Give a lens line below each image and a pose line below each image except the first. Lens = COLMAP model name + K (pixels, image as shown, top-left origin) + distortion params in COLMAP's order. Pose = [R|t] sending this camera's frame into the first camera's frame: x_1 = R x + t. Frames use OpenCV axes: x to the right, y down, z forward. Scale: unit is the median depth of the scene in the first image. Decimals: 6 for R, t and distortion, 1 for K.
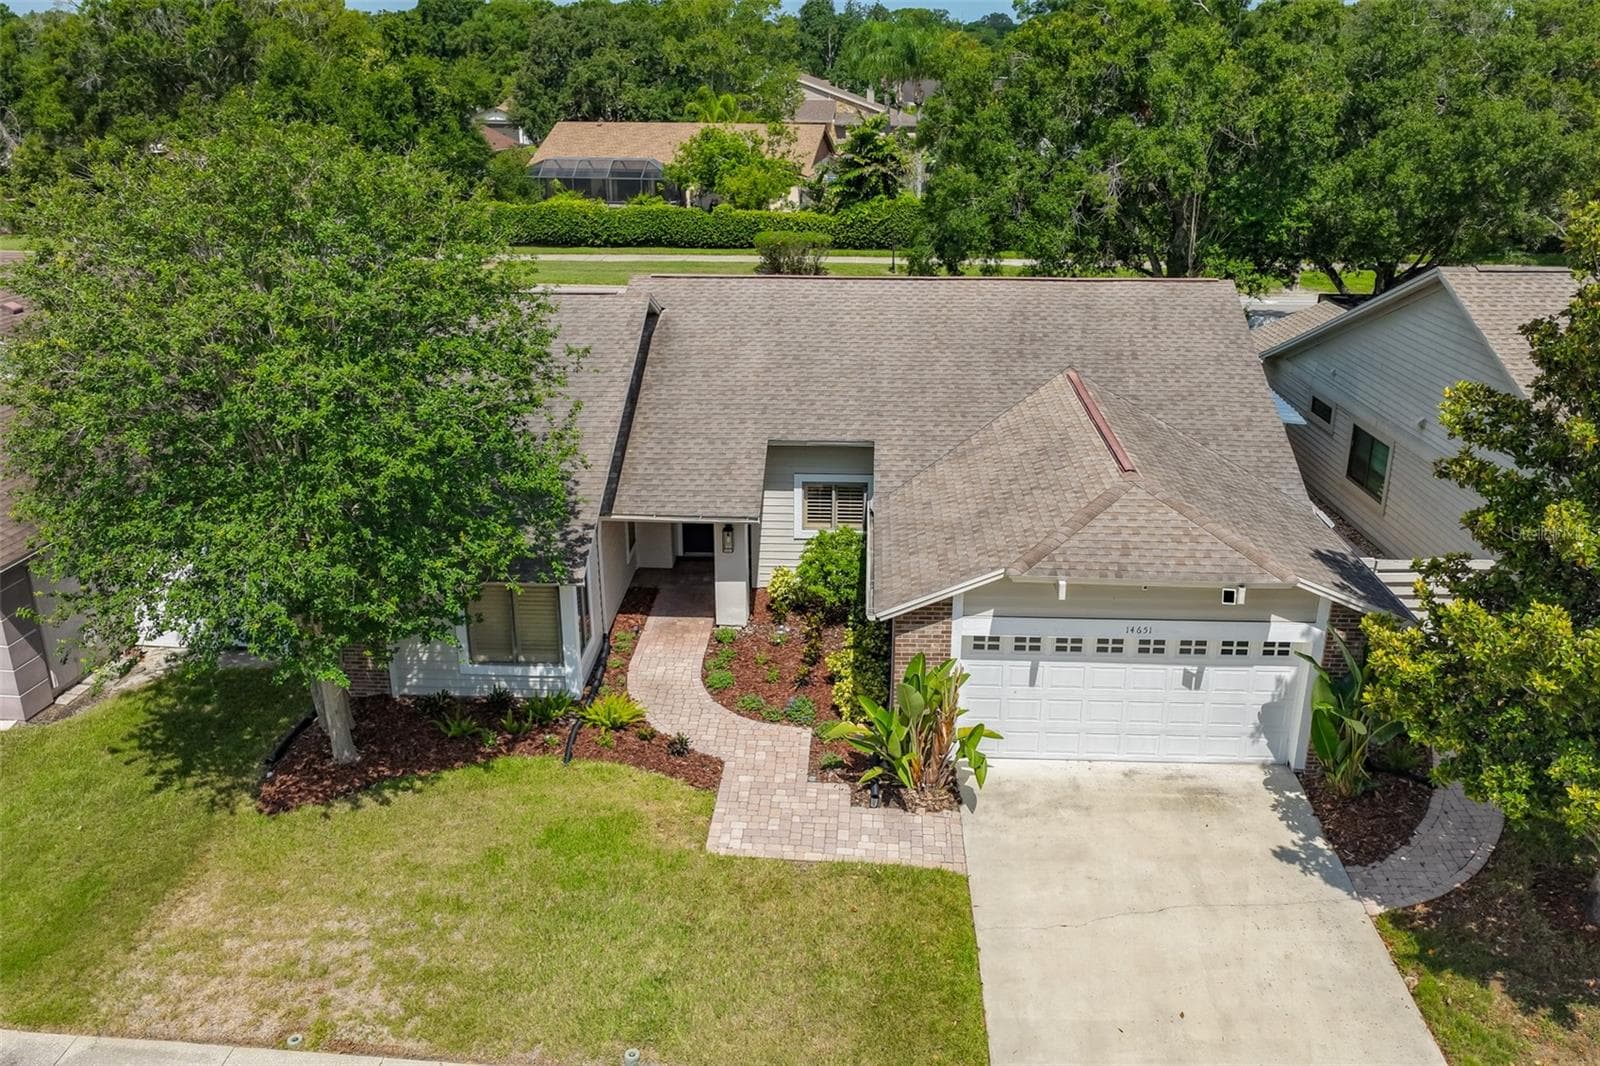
lens RADIAL K [[1355.6, 0, 800.0], [0, 1355.6, 533.0], [0, 0, 1]] dist [0.003861, 0.016796]
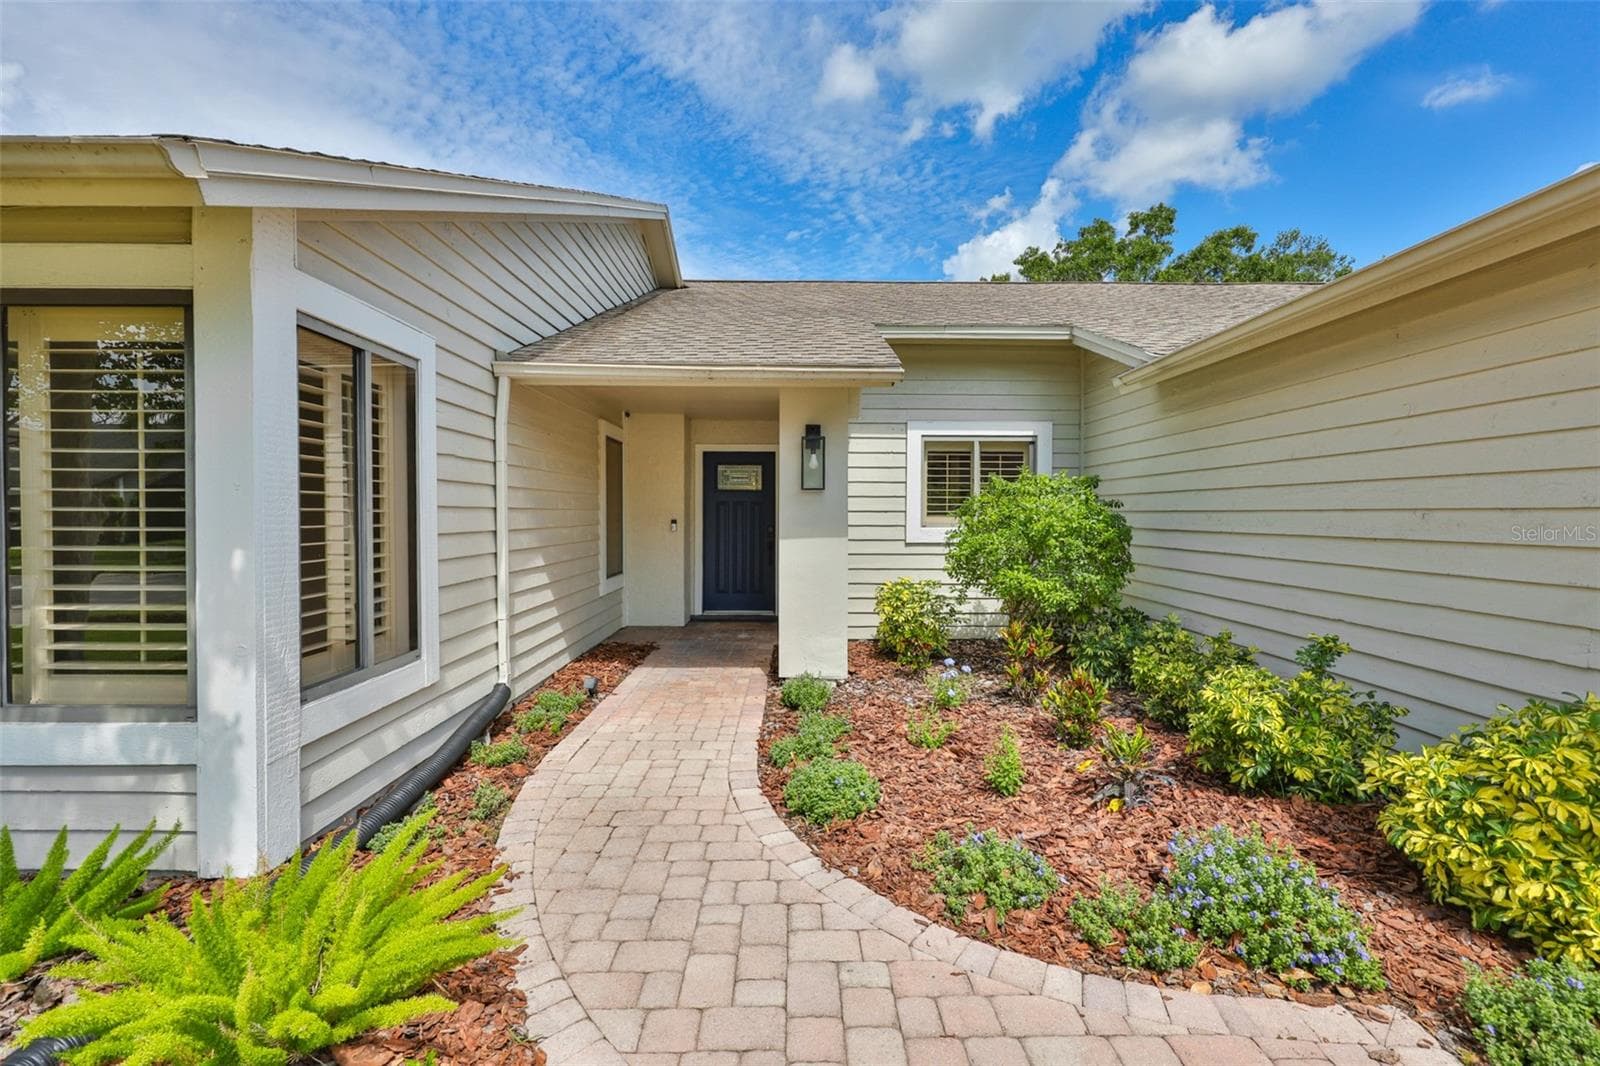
lens RADIAL K [[690.4, 0, 800.6], [0, 690.4, 522.6], [0, 0, 1]] dist [0.000294, 0.000647]
pose [[0.997979, 0.004597, 0.063376, -0.085191], [0.017201, 0.940593, -0.339099, 0.118998], [-0.061170, 0.339504, 0.938613, 0.954728]]
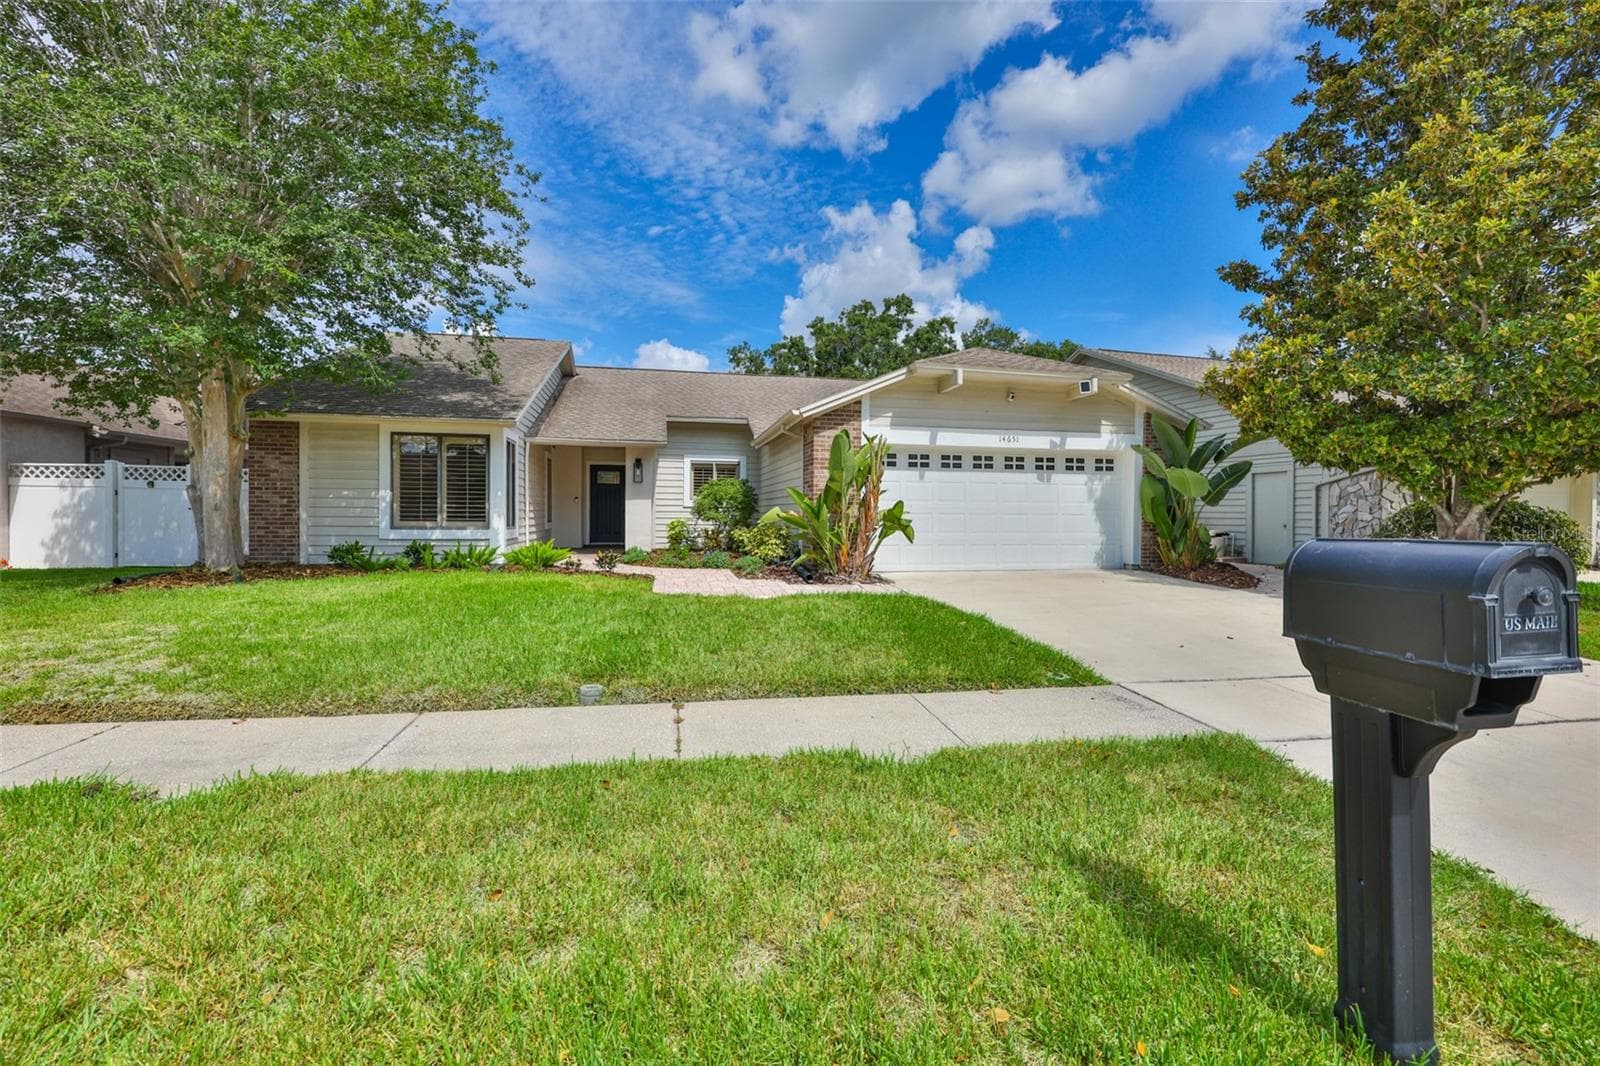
lens RADIAL K [[694.5, 0, 800.1], [0, 694.5, 530.3], [0, 0, 1]] dist [0.001720, 0.000143]
pose [[0.967351, 0.004251, 0.253405, -0.083960], [0.080102, 0.943478, -0.321611, 0.321786], [-0.240449, 0.331409, 0.912333, 0.488927]]
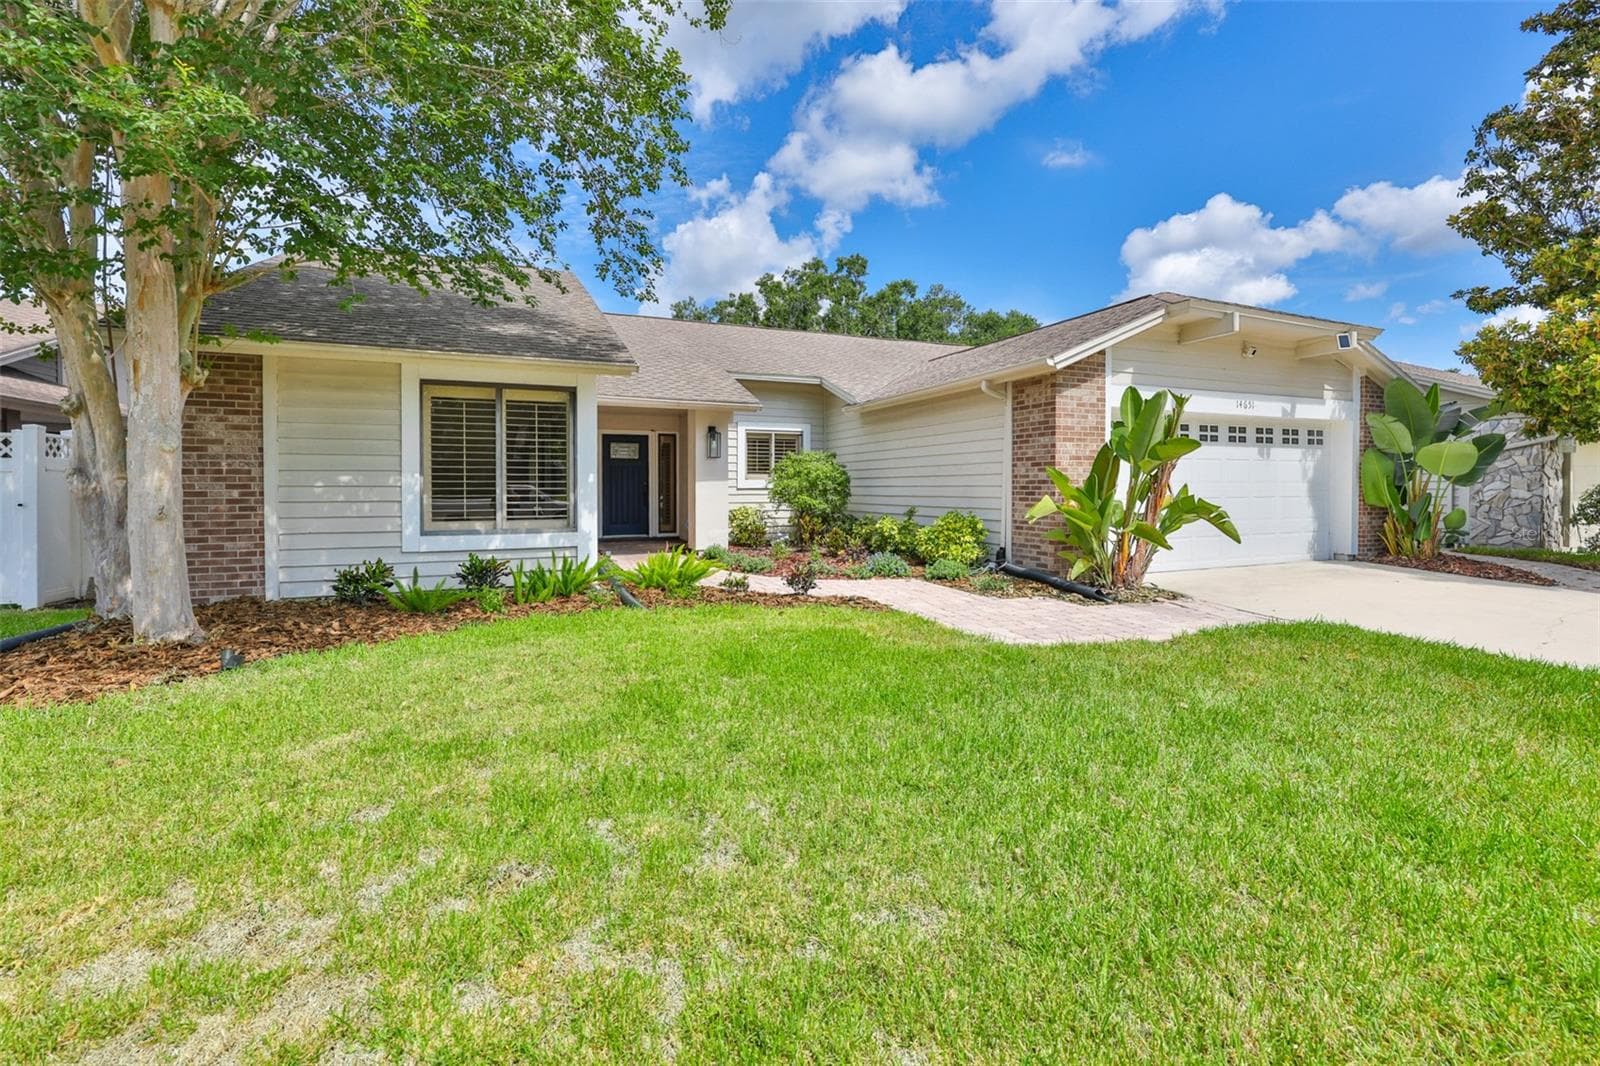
lens RADIAL K [[694.2, 0, 797.0], [0, 694.2, 494.9], [0, 0, 1]] dist [-0.000519, 0.000201]
pose [[0.898135, -0.004499, 0.439697, -0.250584], [0.155231, 0.938810, -0.307473, 0.227737], [-0.411409, 0.344407, 0.843876, 0.709644]]
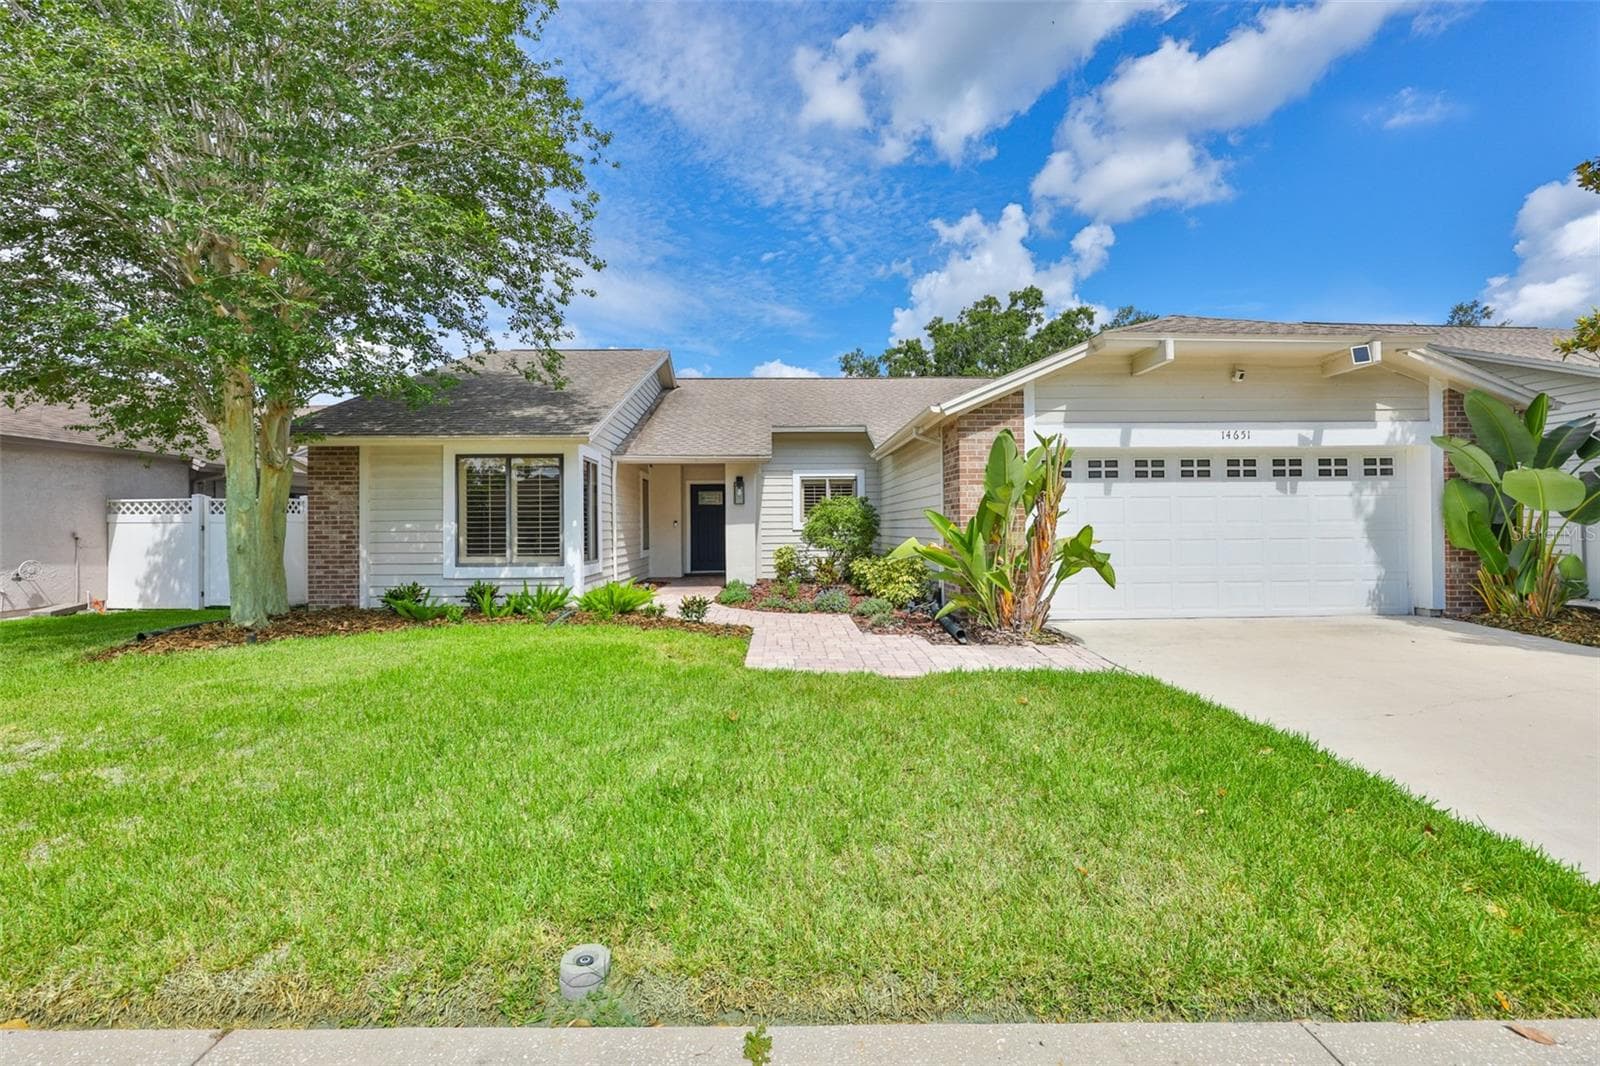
lens RADIAL K [[684.6, 0, 792.0], [0, 684.6, 524.5], [0, 0, 1]] dist [0.001501, 0.000430]
pose [[0.996631, -0.005268, 0.081850, -0.066685], [0.034204, 0.933713, -0.356384, 0.262393], [-0.074547, 0.357983, 0.930748, 0.612628]]
